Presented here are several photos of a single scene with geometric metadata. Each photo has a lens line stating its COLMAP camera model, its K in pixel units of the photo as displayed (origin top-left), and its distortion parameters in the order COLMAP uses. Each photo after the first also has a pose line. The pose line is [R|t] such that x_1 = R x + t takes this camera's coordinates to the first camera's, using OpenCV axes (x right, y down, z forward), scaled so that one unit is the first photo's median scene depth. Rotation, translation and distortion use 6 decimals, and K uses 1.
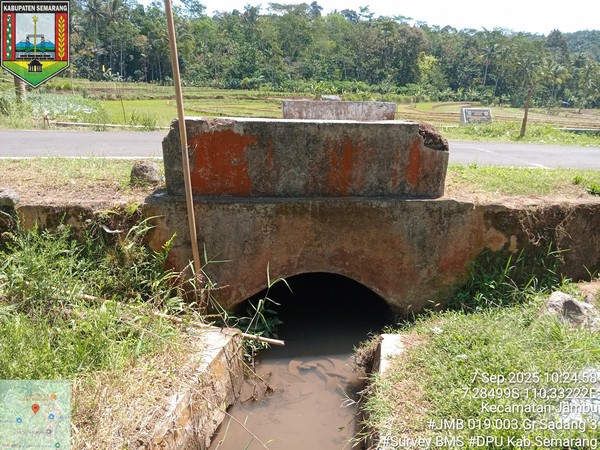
lens RADIAL K [[448.0, 0, 303.6], [0, 448.0, 224.9], [0, 0, 1]] dist [0.033520, -0.085737]
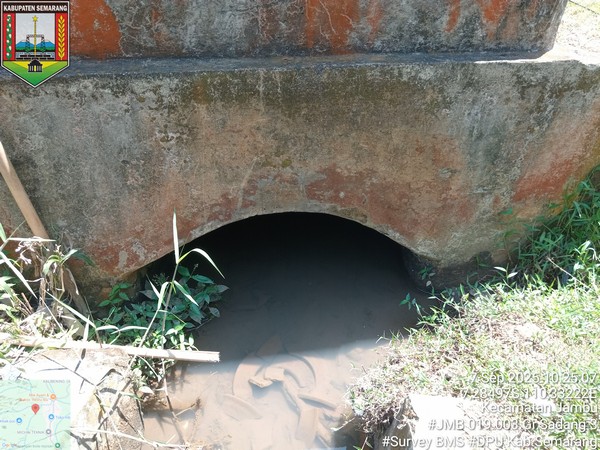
lens RADIAL K [[448.0, 0, 303.6], [0, 448.0, 224.9], [0, 0, 1]] dist [0.033520, -0.085737]
pose [[0.999959, -0.008930, 0.001286, 0.053312], [0.007818, 0.928810, 0.370474, -0.071866], [-0.004502, -0.370449, 0.928842, 0.524367]]
